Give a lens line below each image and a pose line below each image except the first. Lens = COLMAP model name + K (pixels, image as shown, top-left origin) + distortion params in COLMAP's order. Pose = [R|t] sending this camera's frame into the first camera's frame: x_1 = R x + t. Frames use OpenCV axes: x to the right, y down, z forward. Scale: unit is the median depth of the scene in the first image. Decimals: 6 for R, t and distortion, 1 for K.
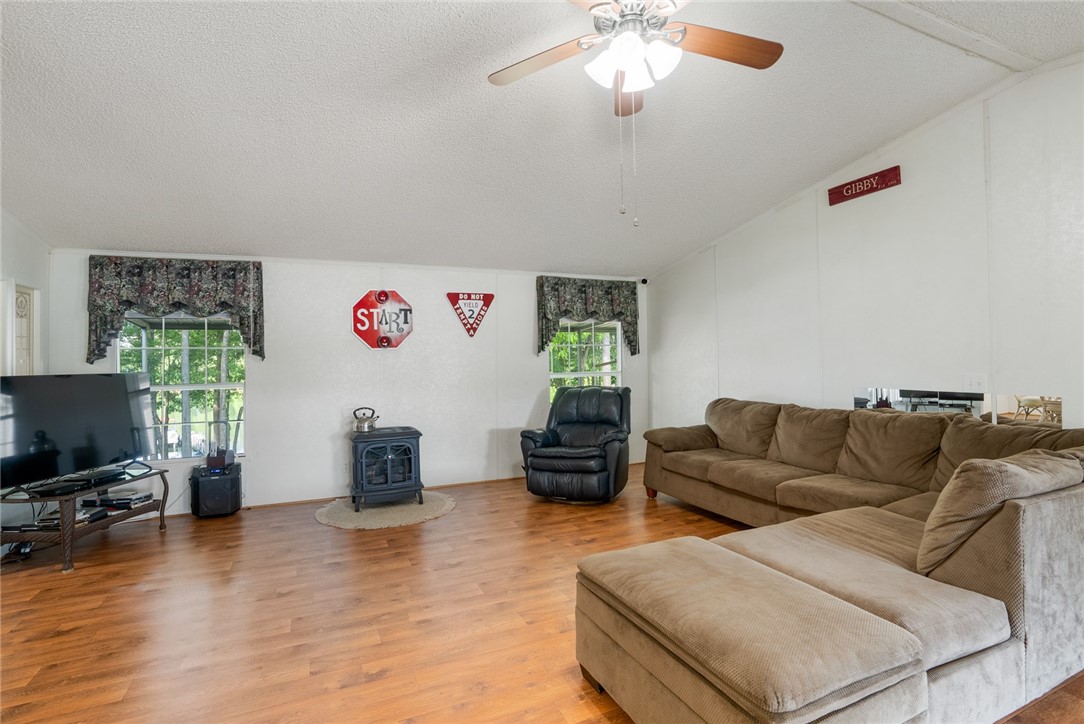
lens RADIAL K [[519.7, 0, 539.4], [0, 519.7, 360.0], [0, 0, 1]] dist [-0.038999, 0.002640]
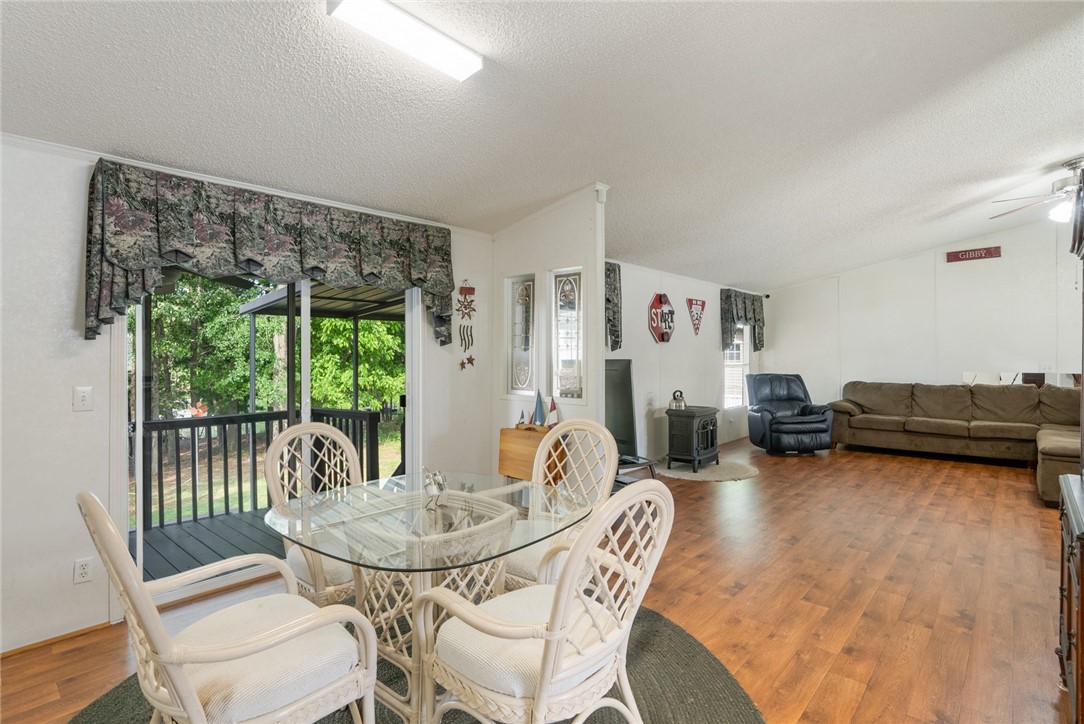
lens RADIAL K [[542.7, 0, 535.2], [0, 542.7, 361.9], [0, 0, 1]] dist [-0.047007, 0.014543]
pose [[0.915476, 0.006566, 0.402319, -1.083868], [-0.007373, 0.999973, 0.000457, 0.024282], [-0.402305, -0.003385, 0.915500, -0.028560]]
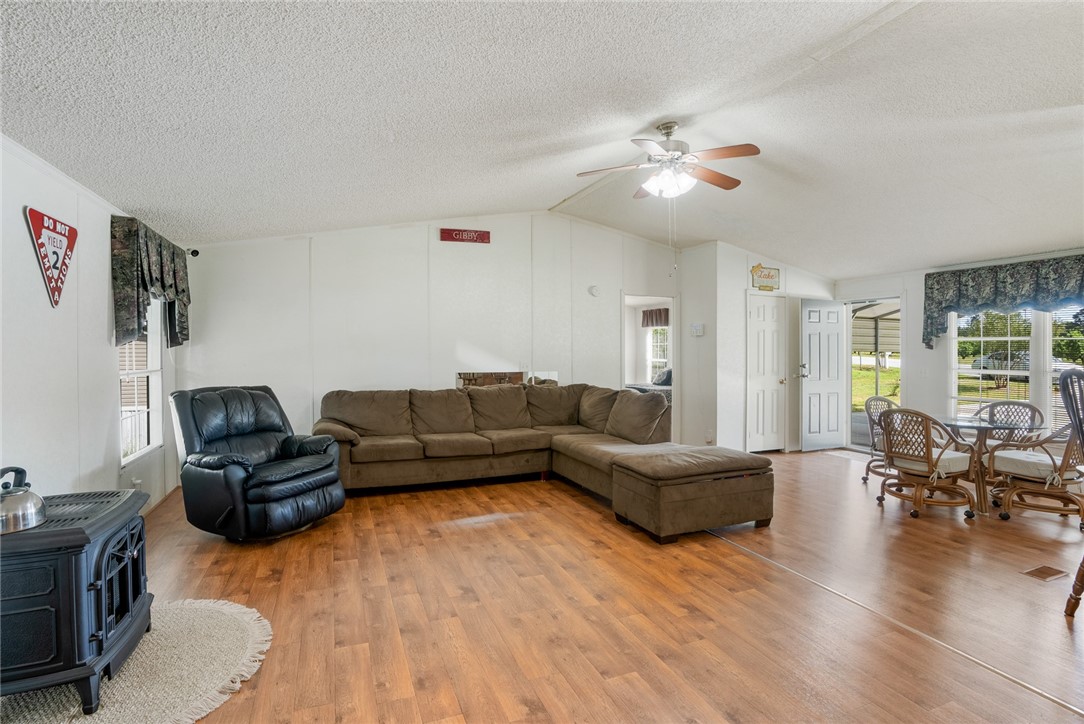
lens RADIAL K [[519.7, 0, 536.4], [0, 519.7, 366.6], [0, 0, 1]] dist [-0.038999, 0.002640]
pose [[0.054912, -0.015943, 0.998364, -0.646288], [0.005435, 0.999862, 0.015668, 0.011243], [-0.998476, 0.004565, 0.054991, 0.542396]]
